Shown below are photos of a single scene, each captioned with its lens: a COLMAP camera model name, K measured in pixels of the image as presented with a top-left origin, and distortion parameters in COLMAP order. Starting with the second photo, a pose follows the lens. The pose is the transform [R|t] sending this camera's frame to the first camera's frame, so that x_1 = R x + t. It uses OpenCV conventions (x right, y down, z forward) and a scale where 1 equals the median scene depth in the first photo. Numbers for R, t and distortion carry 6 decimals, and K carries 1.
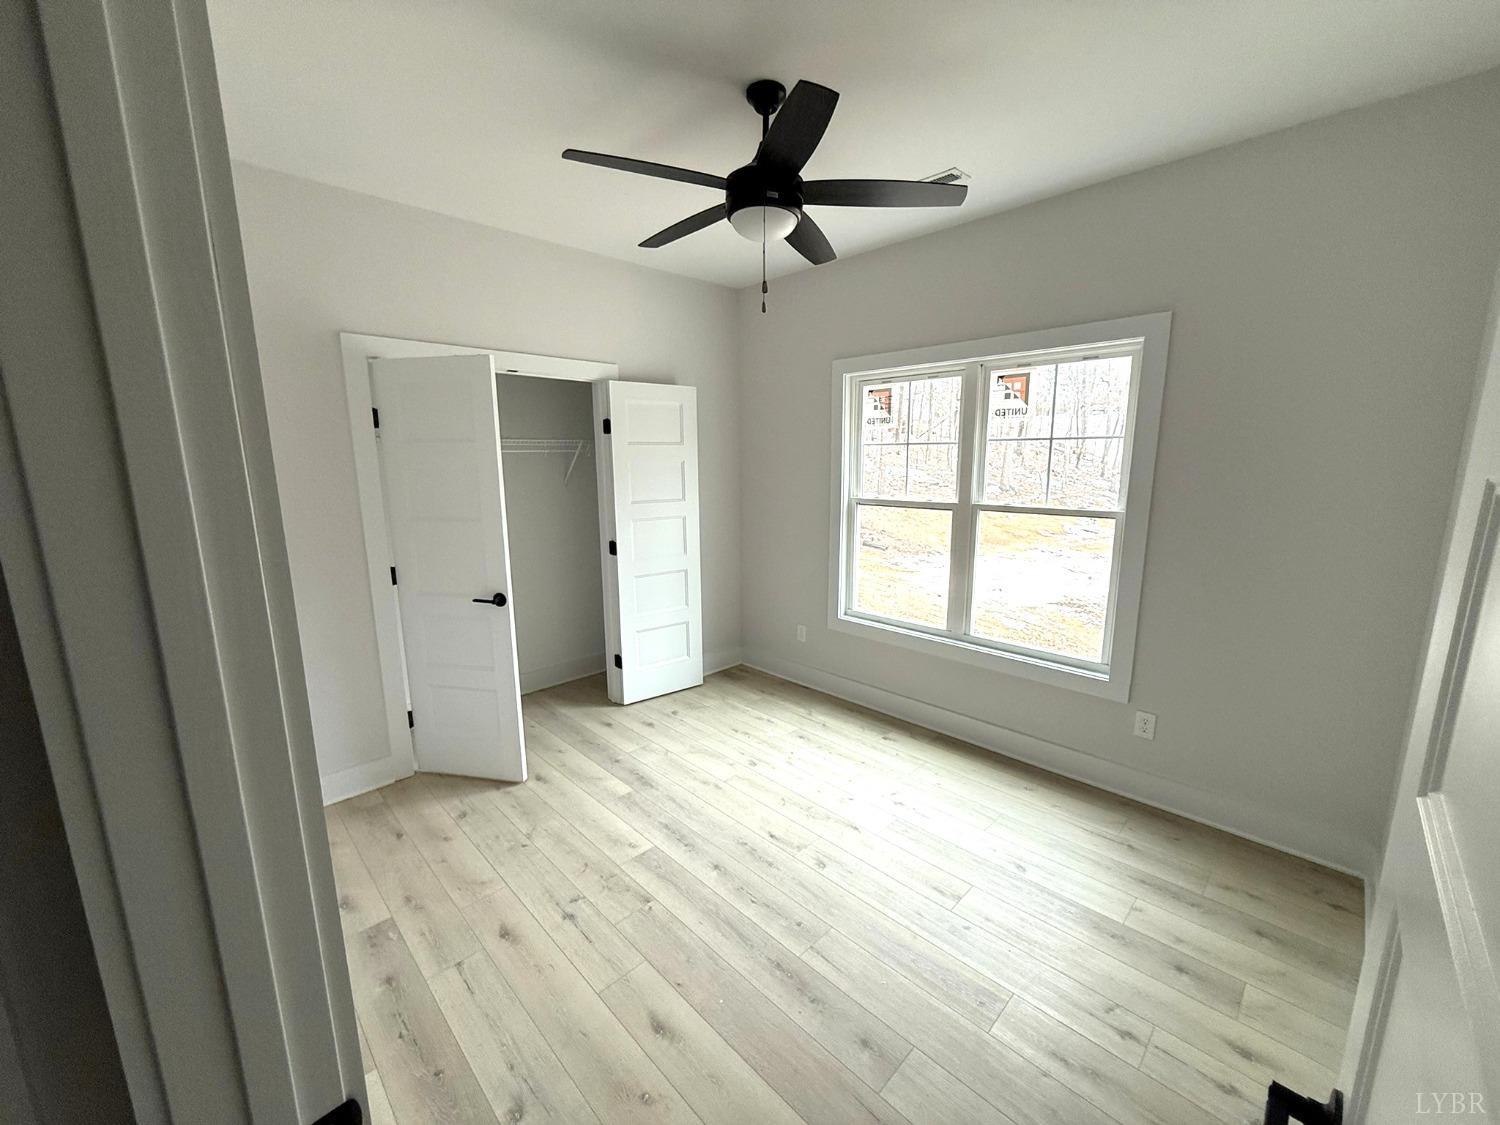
lens RADIAL K [[595.1, 0, 746.0], [0, 595.1, 561.7], [0, 0, 1]] dist [-0.000006, 0.000138]
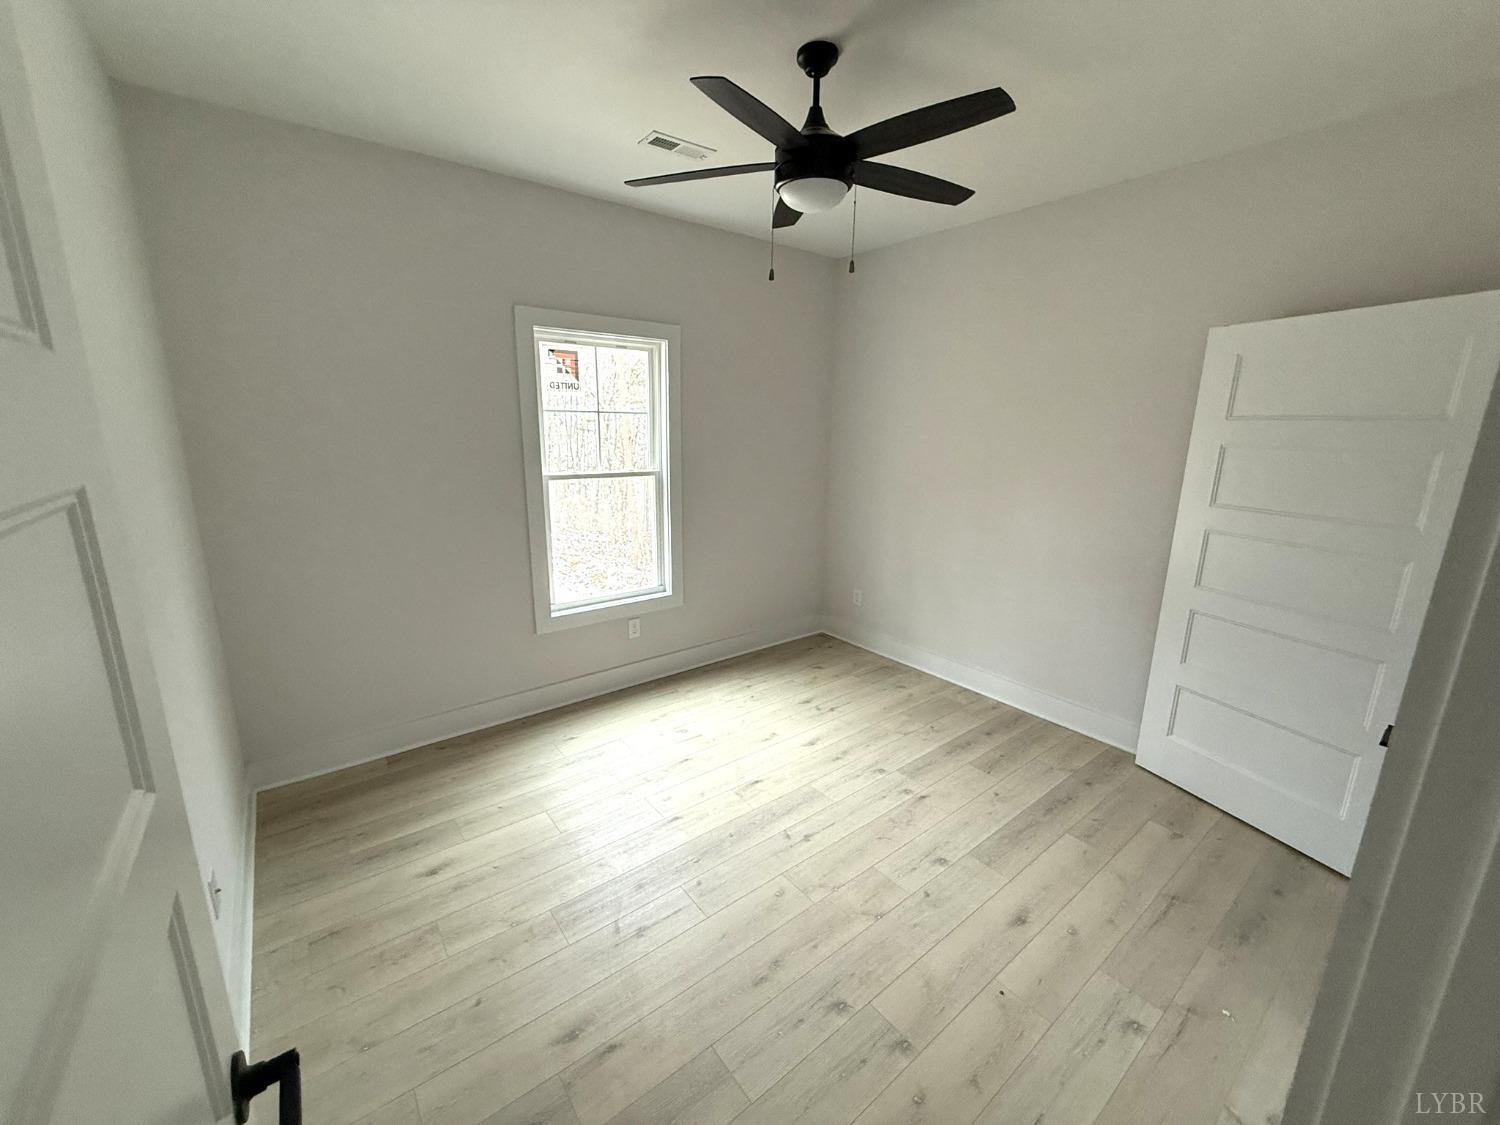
lens RADIAL K [[595.1, 0, 746.0], [0, 595.1, 561.7], [0, 0, 1]] dist [-0.000006, 0.000138]
pose [[0.108167, -0.204380, 0.972897, -0.677313], [0.173211, 0.967545, 0.183998, -0.097463], [-0.978927, 0.148614, 0.140057, 0.644508]]
